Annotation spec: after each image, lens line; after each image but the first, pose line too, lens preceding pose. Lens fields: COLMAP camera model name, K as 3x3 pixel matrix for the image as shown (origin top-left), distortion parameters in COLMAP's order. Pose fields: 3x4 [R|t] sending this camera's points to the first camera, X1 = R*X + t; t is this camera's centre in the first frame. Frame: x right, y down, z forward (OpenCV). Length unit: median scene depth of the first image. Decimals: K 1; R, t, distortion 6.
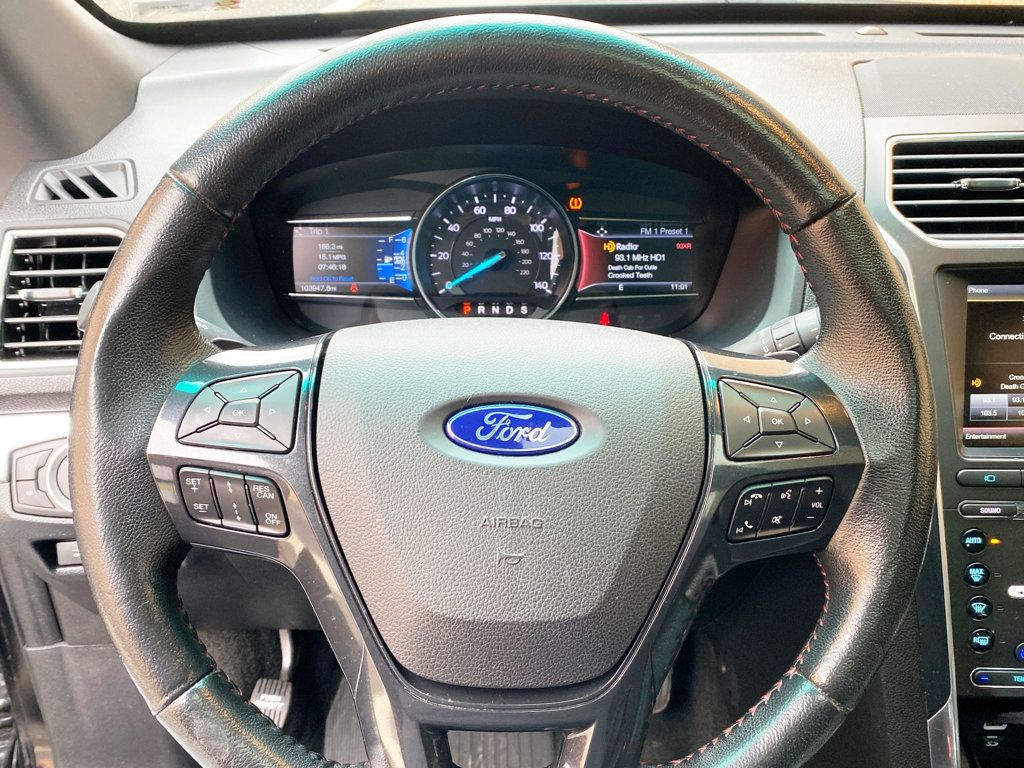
lens RADIAL K [[907.2, 0, 510.6], [0, 907.2, 387.4], [0, 0, 1]] dist [0.052720, -0.083007]
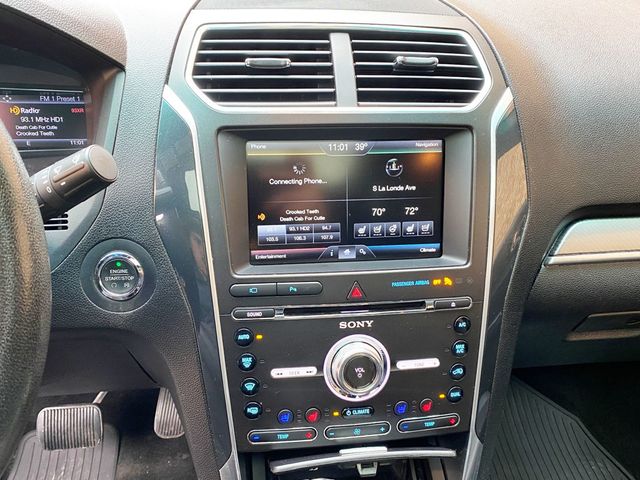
lens RADIAL K [[567.0, 0, 315.0], [0, 567.0, 245.5], [0, 0, 1]] dist [0.052720, -0.083007]
pose [[0.993031, -0.025556, 0.115049, 0.432095], [0.016717, 0.996879, 0.077155, -0.022597], [-0.116661, -0.074694, 0.990359, 0.151743]]
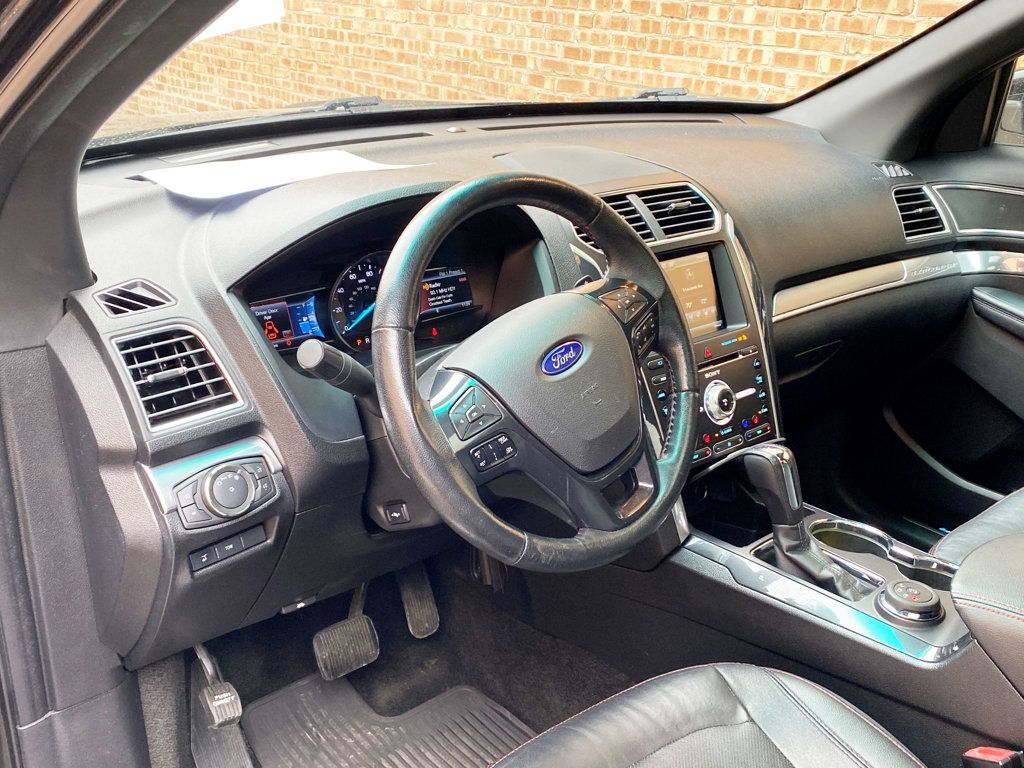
lens RADIAL K [[994.4, 0, 506.0], [0, 994.4, 408.6], [0, 0, 1]] dist [0.086585, 0.000000]
pose [[0.786116, -0.231398, 0.573129, -0.835265], [0.263097, 0.964349, 0.028481, 0.037358], [-0.559286, 0.128399, 0.818970, -0.478101]]
